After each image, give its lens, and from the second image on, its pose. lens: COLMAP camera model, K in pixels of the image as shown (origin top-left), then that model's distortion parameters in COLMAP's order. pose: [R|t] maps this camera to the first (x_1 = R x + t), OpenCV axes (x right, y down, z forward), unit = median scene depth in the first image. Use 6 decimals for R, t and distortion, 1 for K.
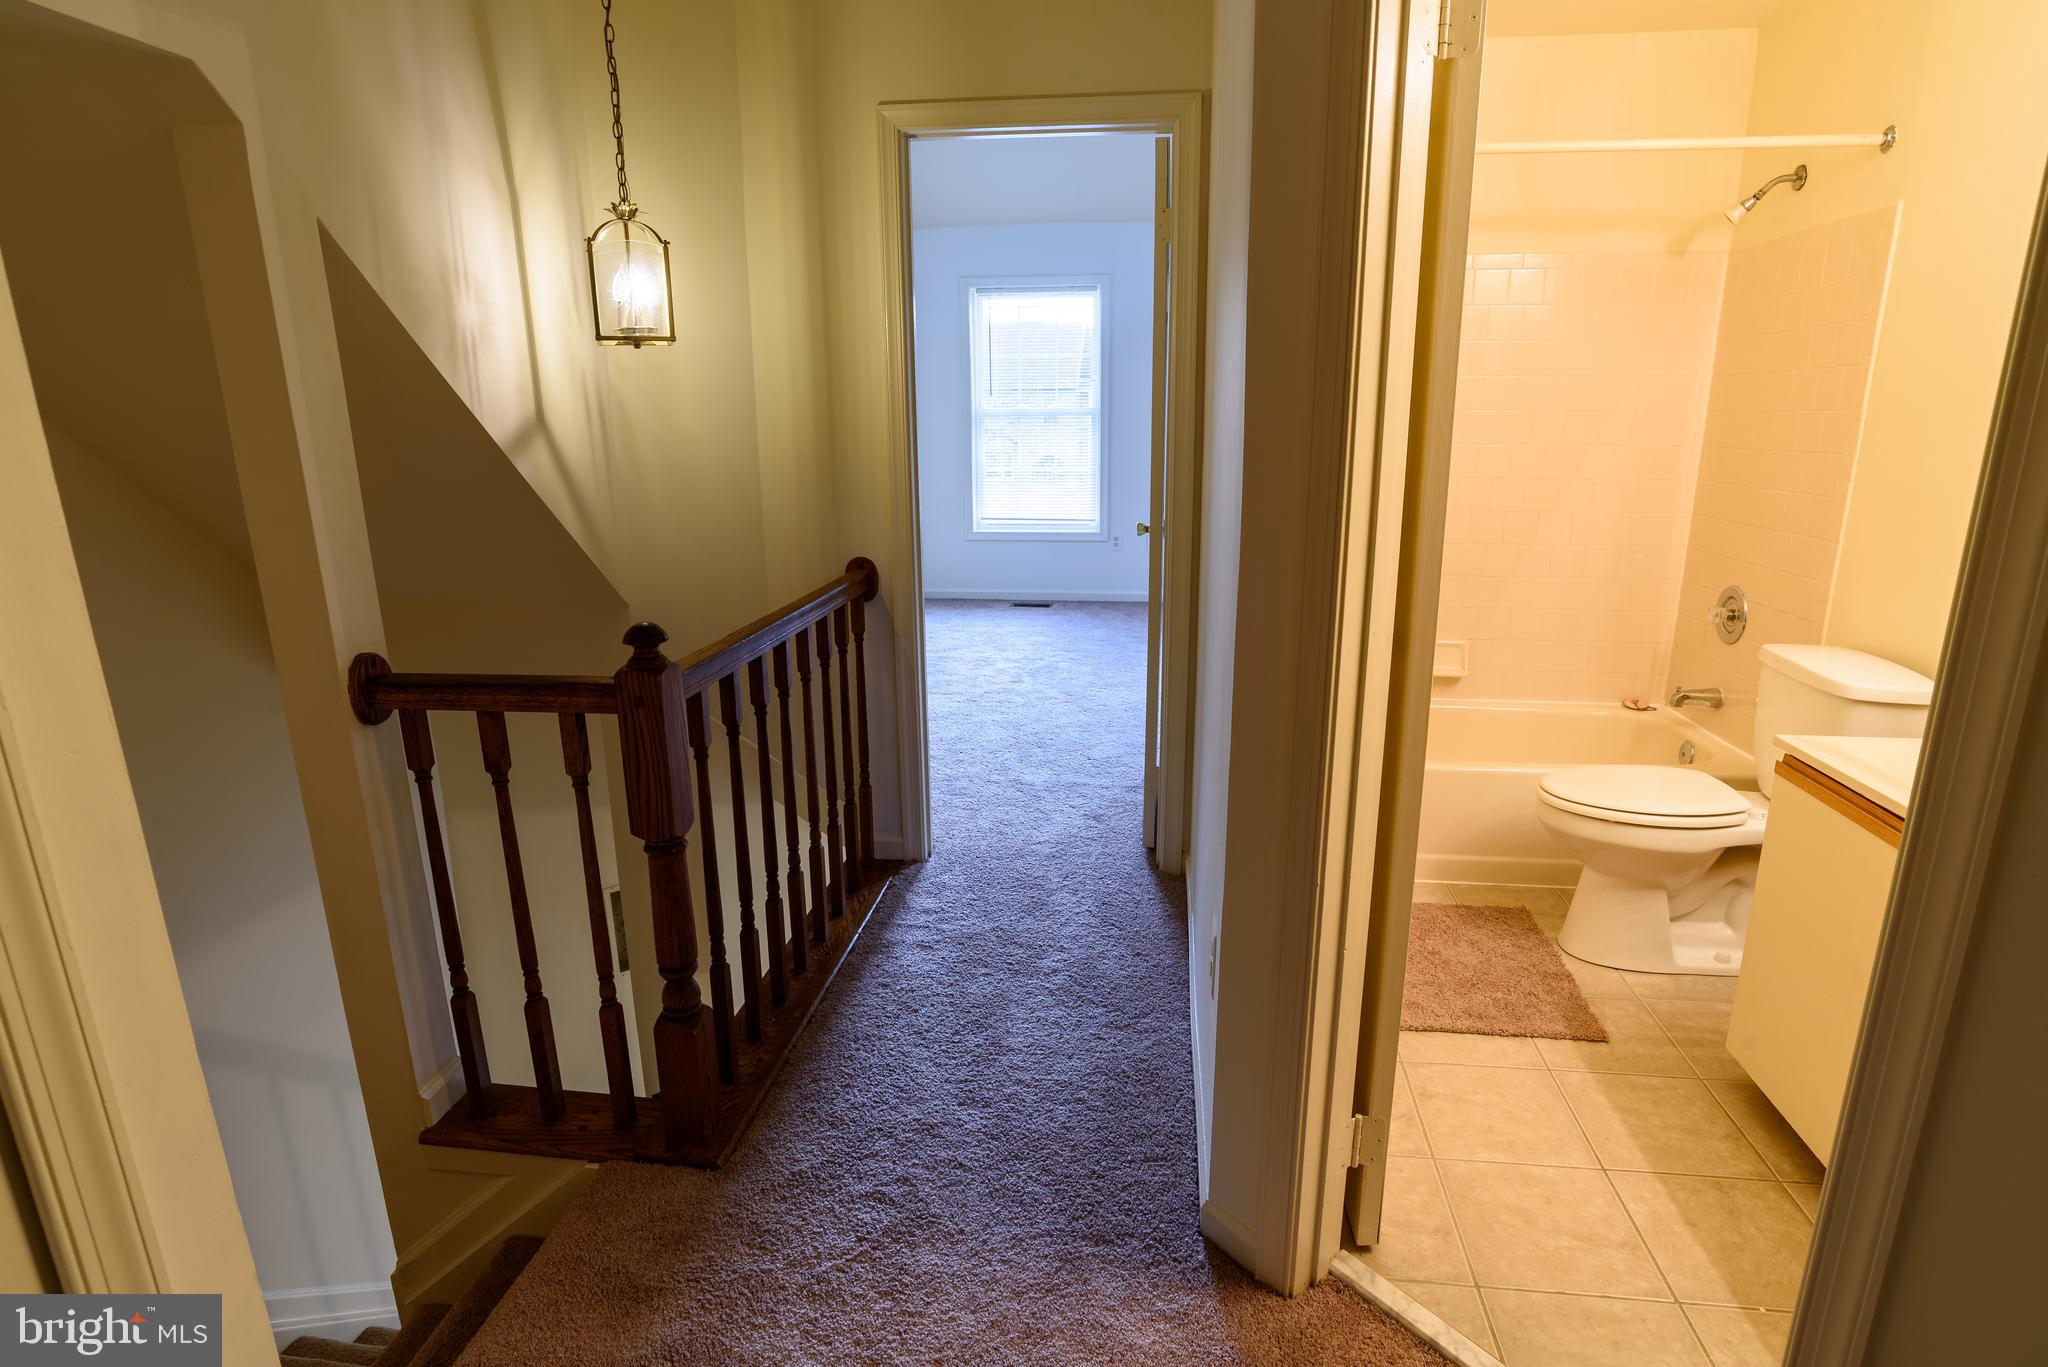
lens RADIAL K [[1035.5, 0, 1028.5], [0, 1035.5, 678.7], [0, 0, 1]] dist [-0.043976, 0.001157]
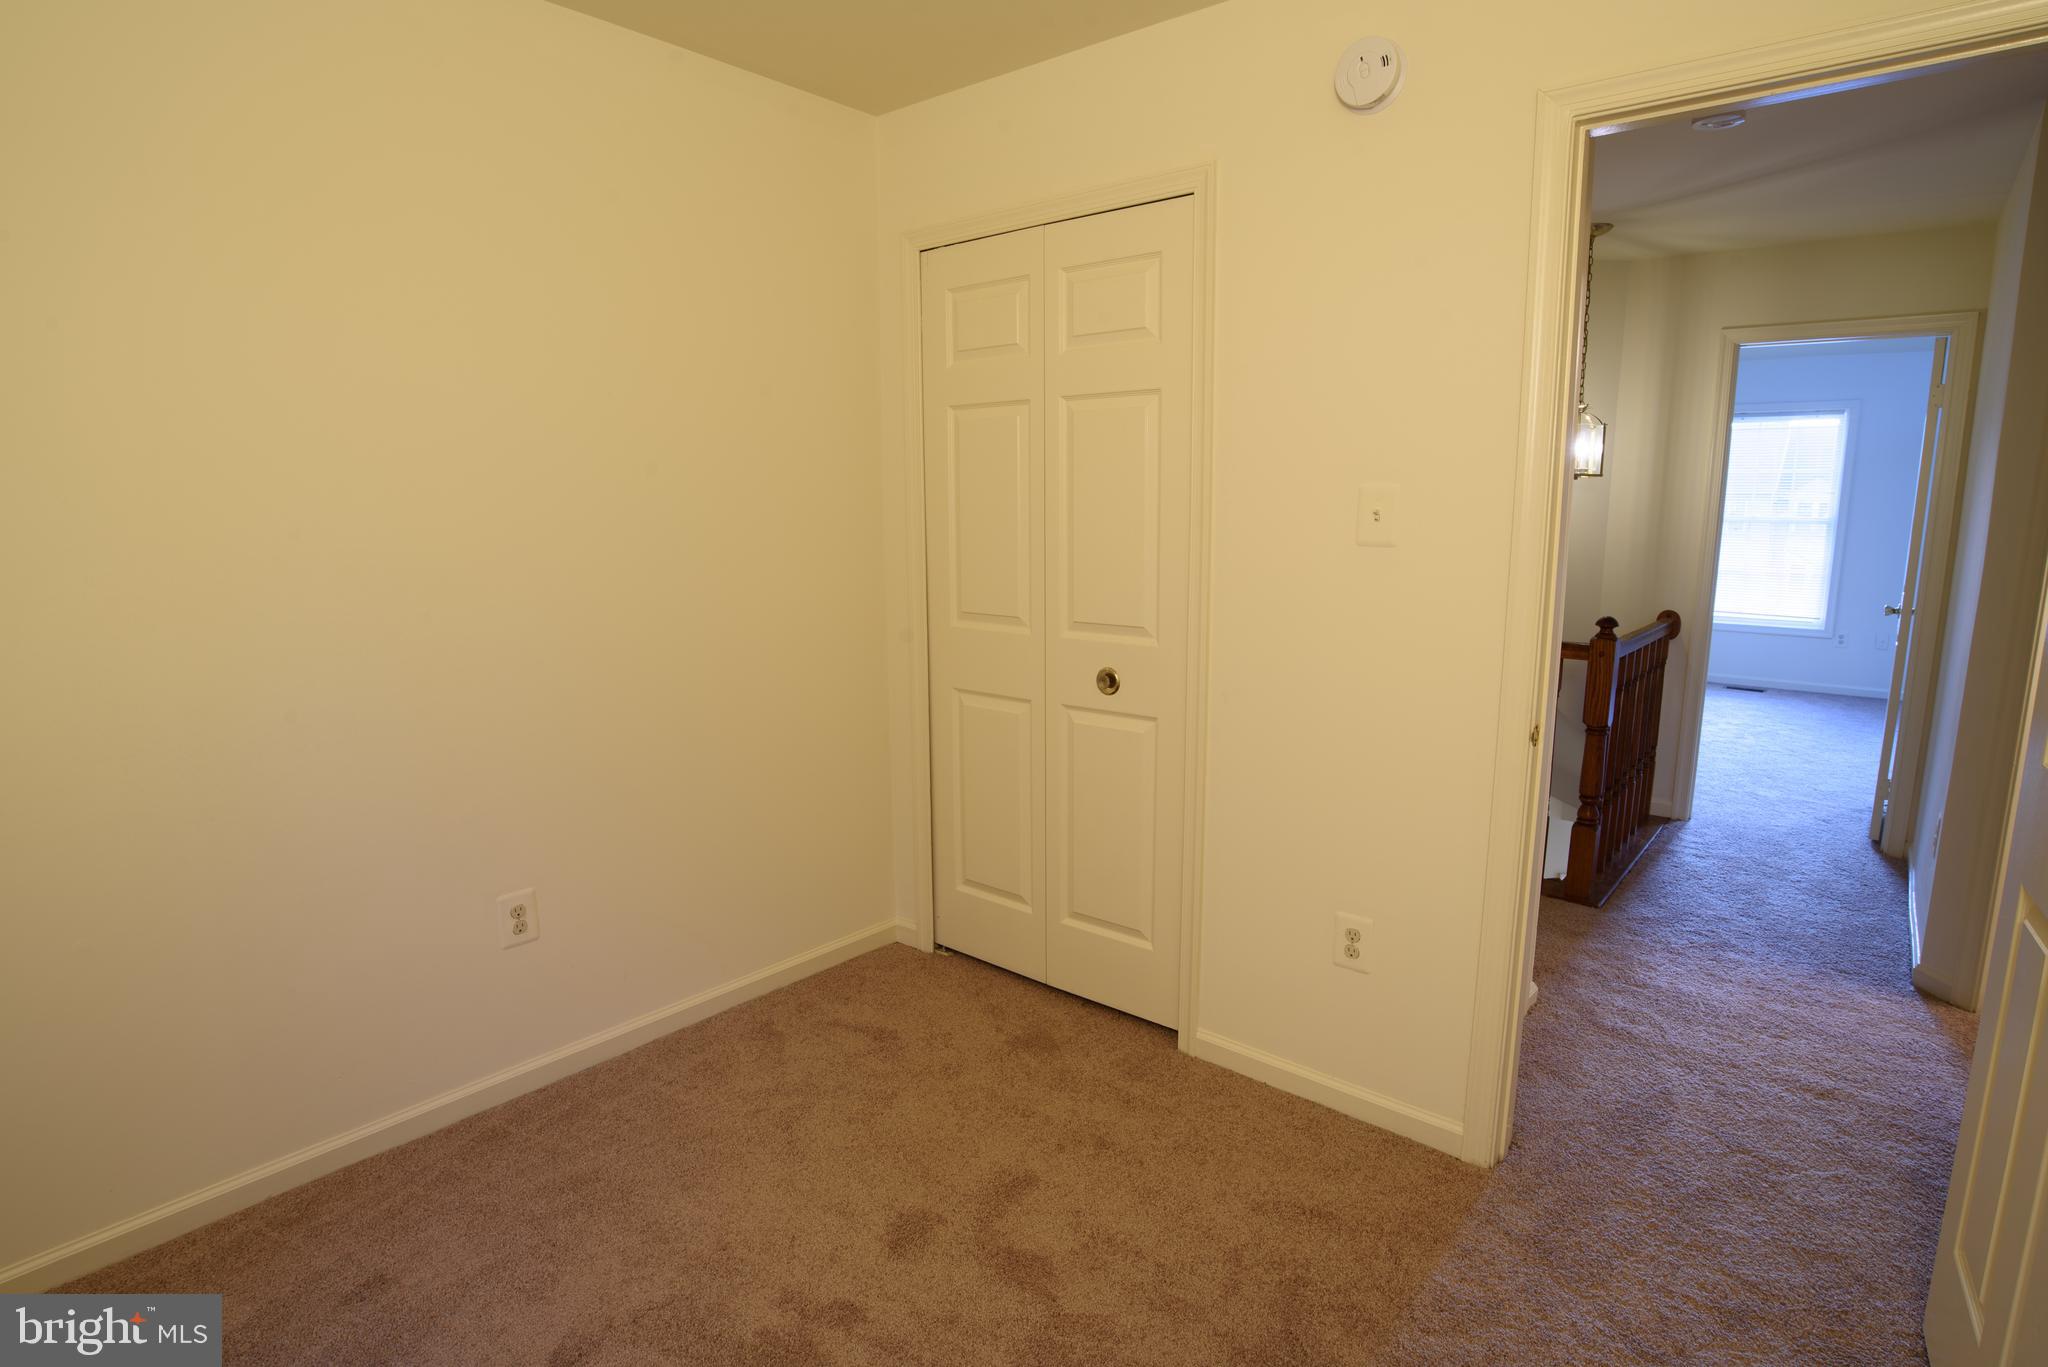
lens RADIAL K [[1055.5, 0, 1052.3], [0, 1055.5, 691.3], [0, 0, 1]] dist [-0.053452, 0.020887]
pose [[0.852590, 0.099824, -0.512958, -0.163155], [-0.142741, 0.988744, -0.044836, 0.234268], [0.502708, 0.111447, 0.857242, -0.895645]]
